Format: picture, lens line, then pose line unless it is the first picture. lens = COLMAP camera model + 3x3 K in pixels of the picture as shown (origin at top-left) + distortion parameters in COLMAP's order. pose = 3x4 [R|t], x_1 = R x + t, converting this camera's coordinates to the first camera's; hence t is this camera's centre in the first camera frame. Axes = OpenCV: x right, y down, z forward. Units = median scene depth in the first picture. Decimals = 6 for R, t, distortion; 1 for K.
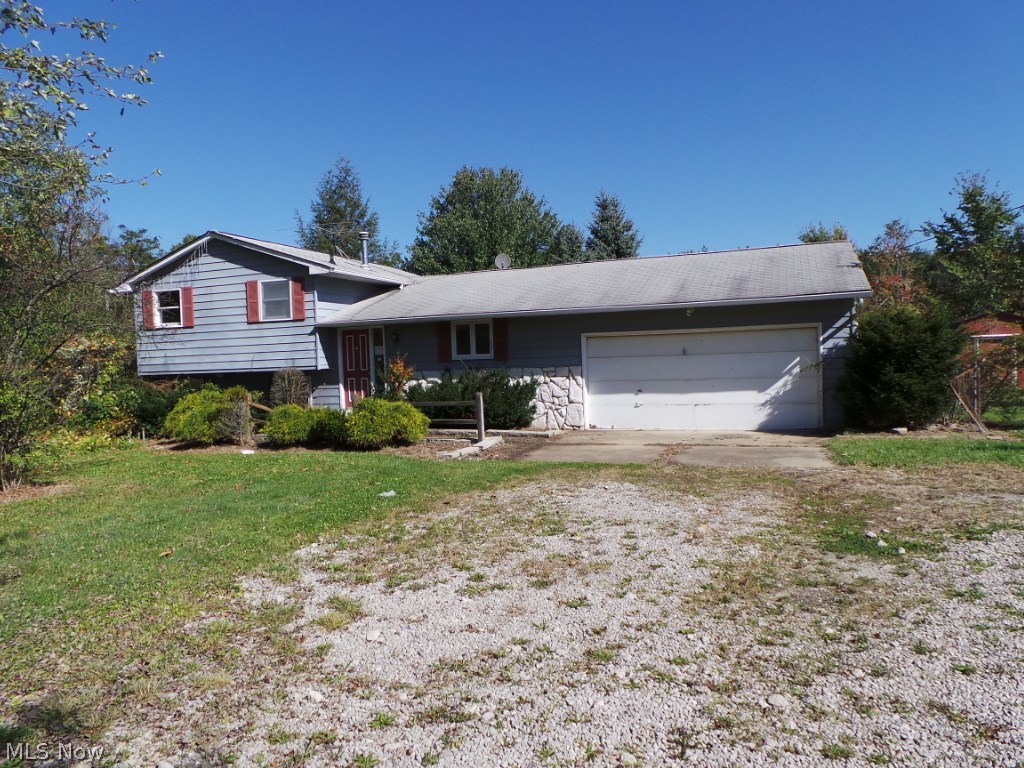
lens RADIAL K [[716.4, 0, 512.0], [0, 716.4, 384.0], [0, 0, 1]] dist [0.002309, 0.003999]
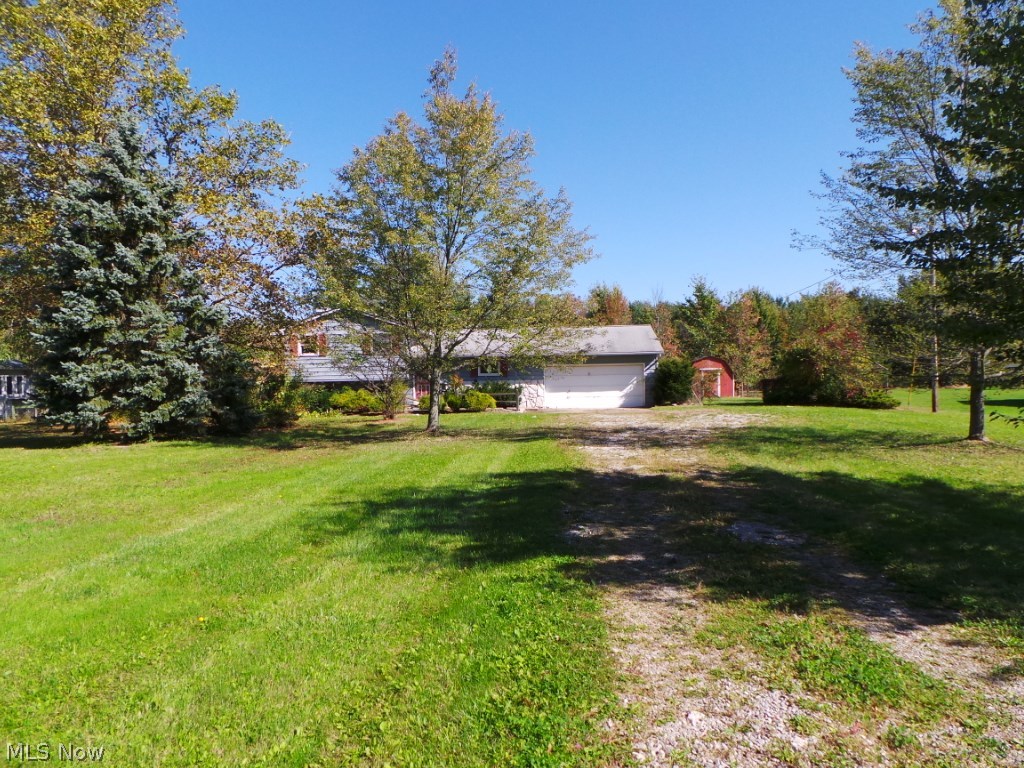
lens RADIAL K [[716.4, 0, 512.0], [0, 716.4, 384.0], [0, 0, 1]] dist [0.002309, 0.003999]
pose [[0.952696, 0.013880, 0.303607, -0.720747], [-0.003586, 0.999400, -0.034439, 0.070142], [-0.303903, 0.031721, 0.952175, -1.157475]]
